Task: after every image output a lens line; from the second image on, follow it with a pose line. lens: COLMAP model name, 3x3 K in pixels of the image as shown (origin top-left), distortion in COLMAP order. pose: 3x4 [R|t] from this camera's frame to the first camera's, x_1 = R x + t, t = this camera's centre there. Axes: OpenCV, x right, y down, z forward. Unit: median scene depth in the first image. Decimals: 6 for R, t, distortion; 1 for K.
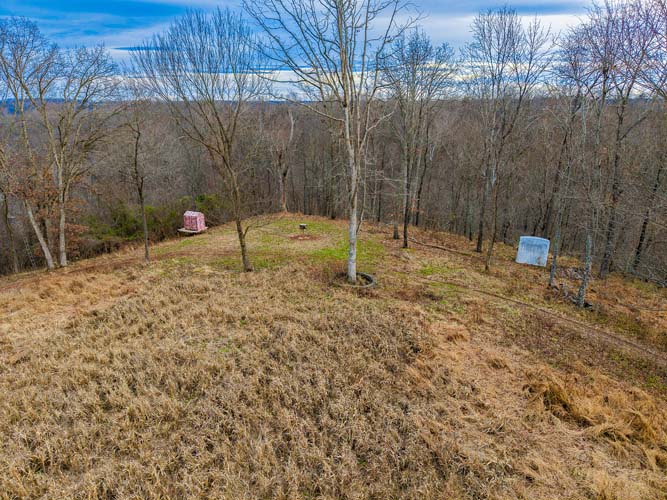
lens RADIAL K [[465.9, 0, 333.5], [0, 465.9, 250.0], [0, 0, 1]] dist [0.001889, -0.004166]
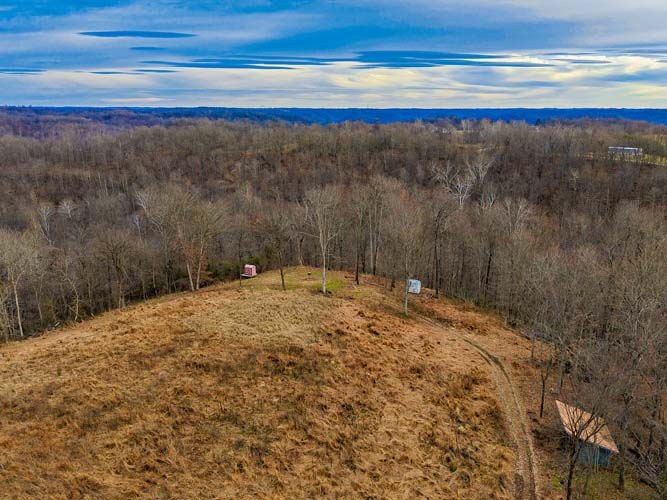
lens RADIAL K [[465.9, 0, 333.5], [0, 465.9, 250.0], [0, 0, 1]] dist [0.001889, -0.004166]
pose [[0.999201, 0.012100, -0.038084, 0.132119], [-0.016218, 0.993827, -0.109750, 0.077558], [0.036521, 0.110280, 0.993229, -1.150182]]
